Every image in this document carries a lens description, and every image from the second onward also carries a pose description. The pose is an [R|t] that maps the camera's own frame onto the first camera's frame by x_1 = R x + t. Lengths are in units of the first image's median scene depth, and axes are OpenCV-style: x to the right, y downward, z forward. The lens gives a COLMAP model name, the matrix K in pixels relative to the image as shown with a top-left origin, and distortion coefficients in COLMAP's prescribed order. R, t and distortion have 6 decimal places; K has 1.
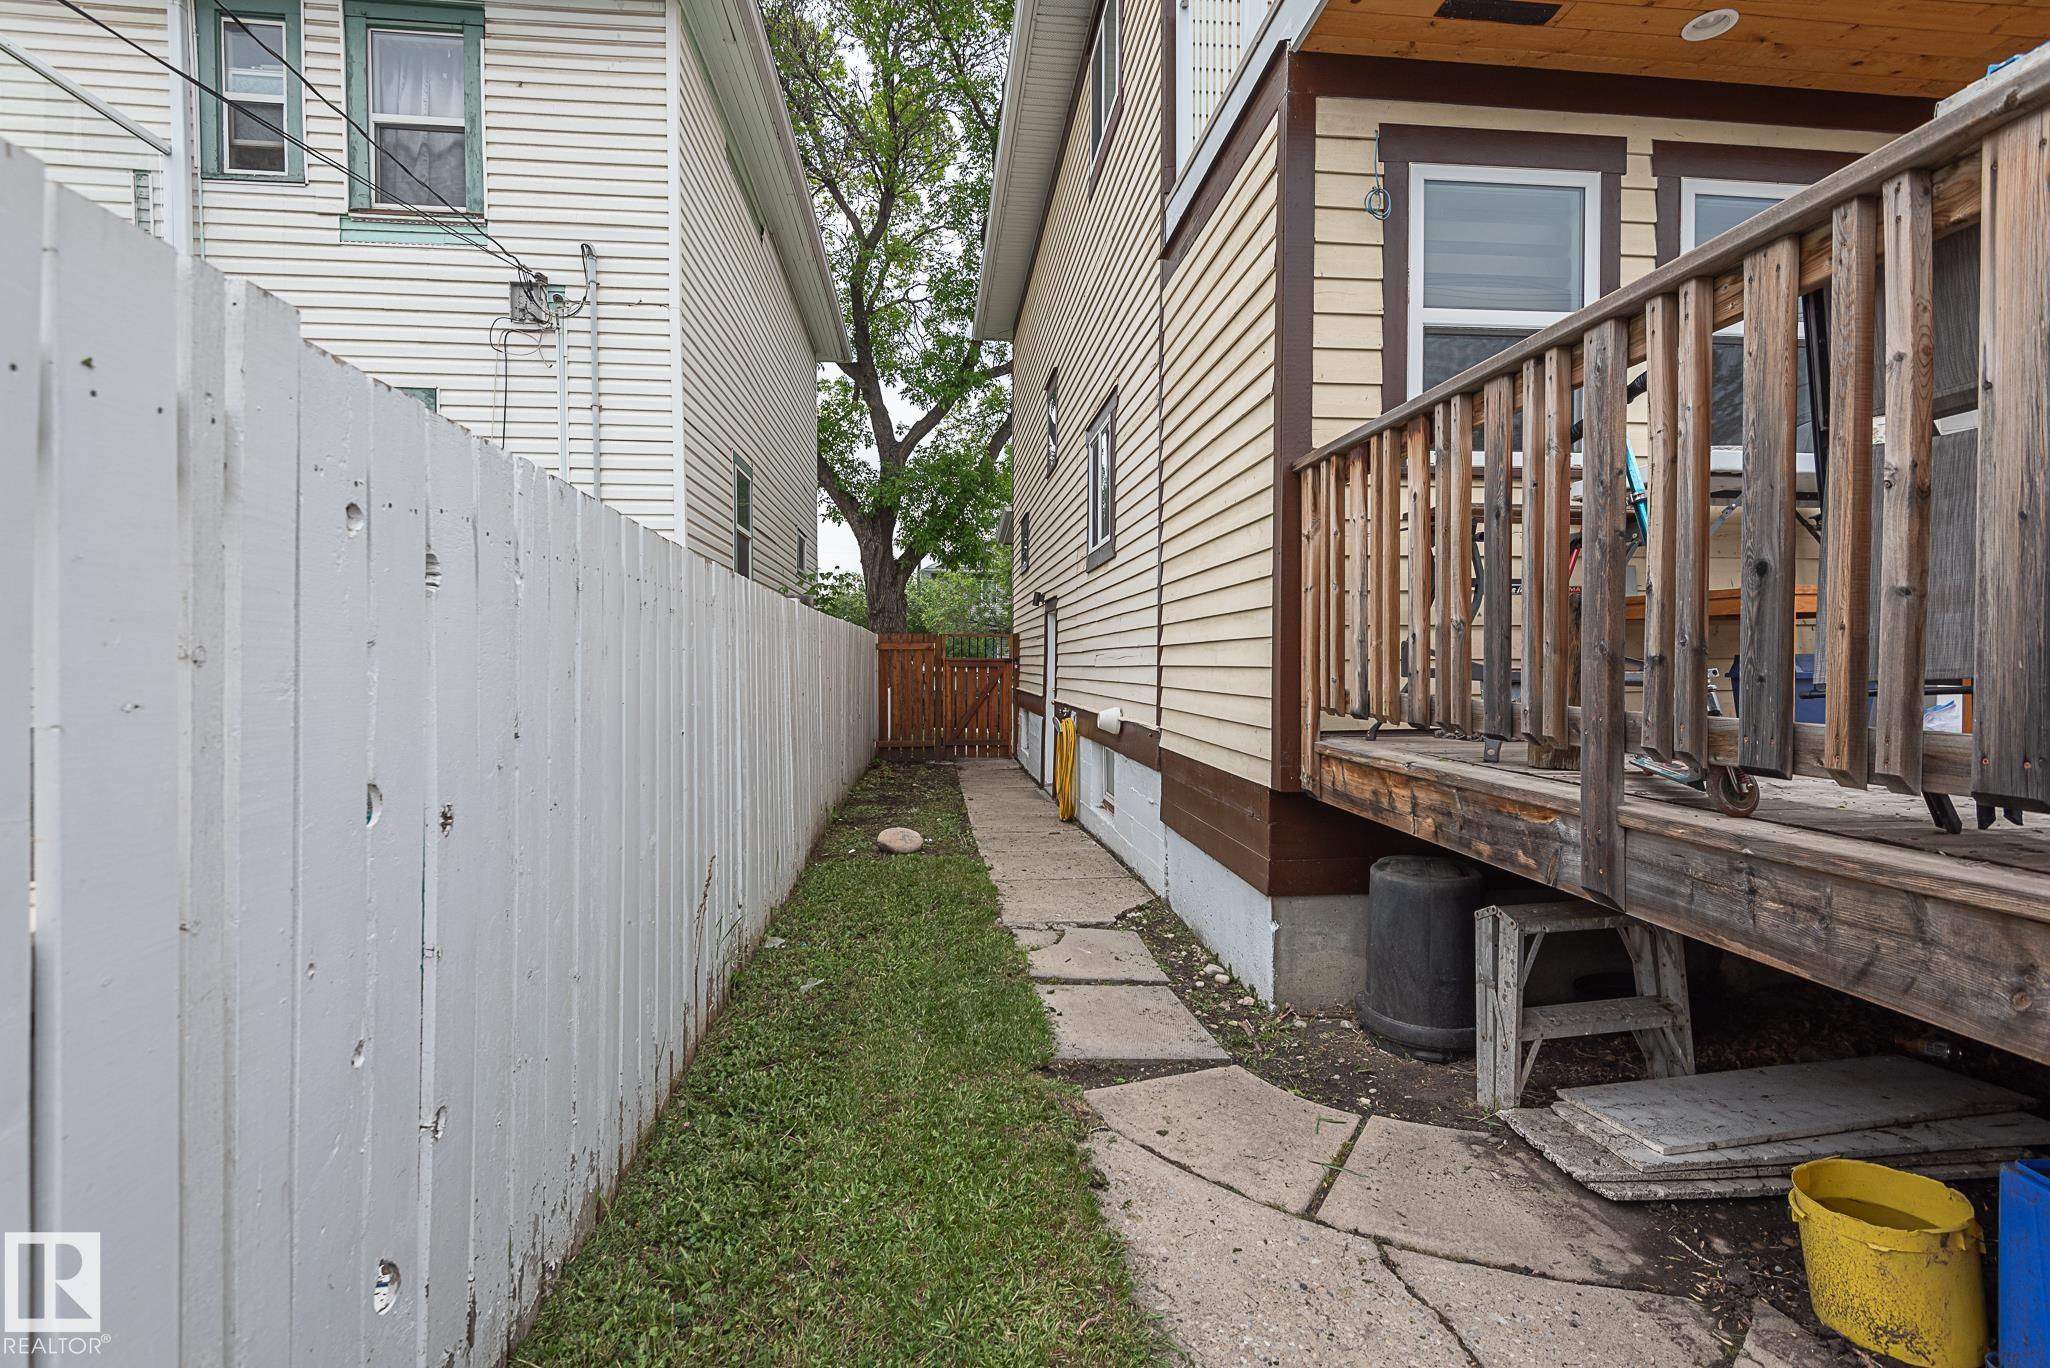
lens RADIAL K [[928.1, 0, 1013.9], [0, 928.1, 673.9], [0, 0, 1]] dist [0.055172, -0.025235]
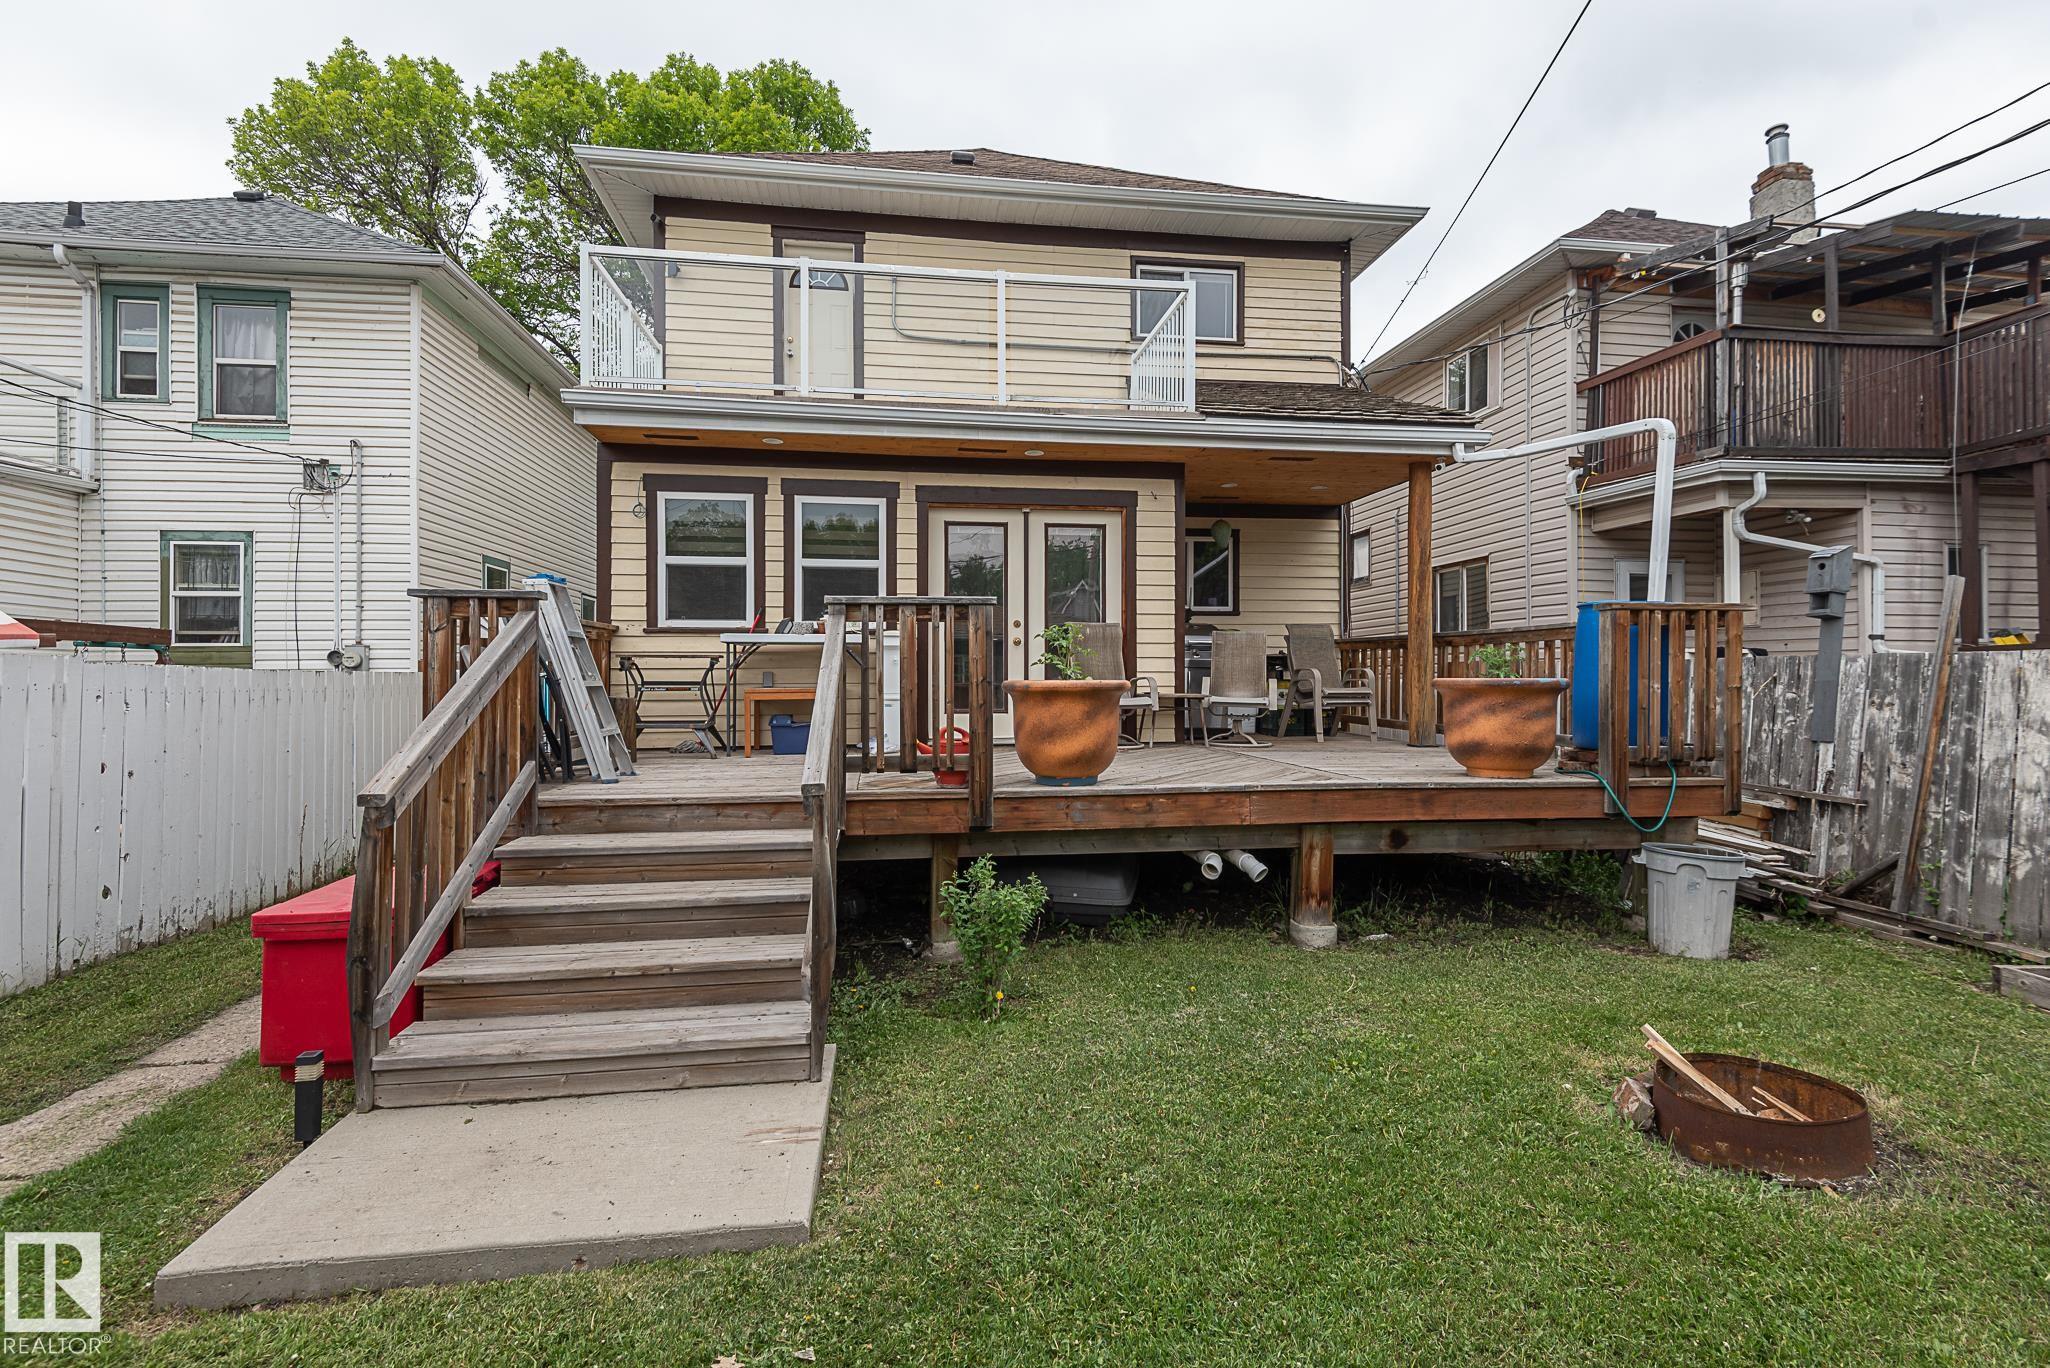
lens RADIAL K [[932.9, 0, 1022.0], [0, 932.9, 674.3], [0, 0, 1]] dist [0.022936, -0.015923]
pose [[0.998535, -0.003242, 0.054009, 0.556601], [0.004309, 0.999797, -0.019657, -0.031822], [-0.053934, 0.019861, 0.998347, -0.593214]]
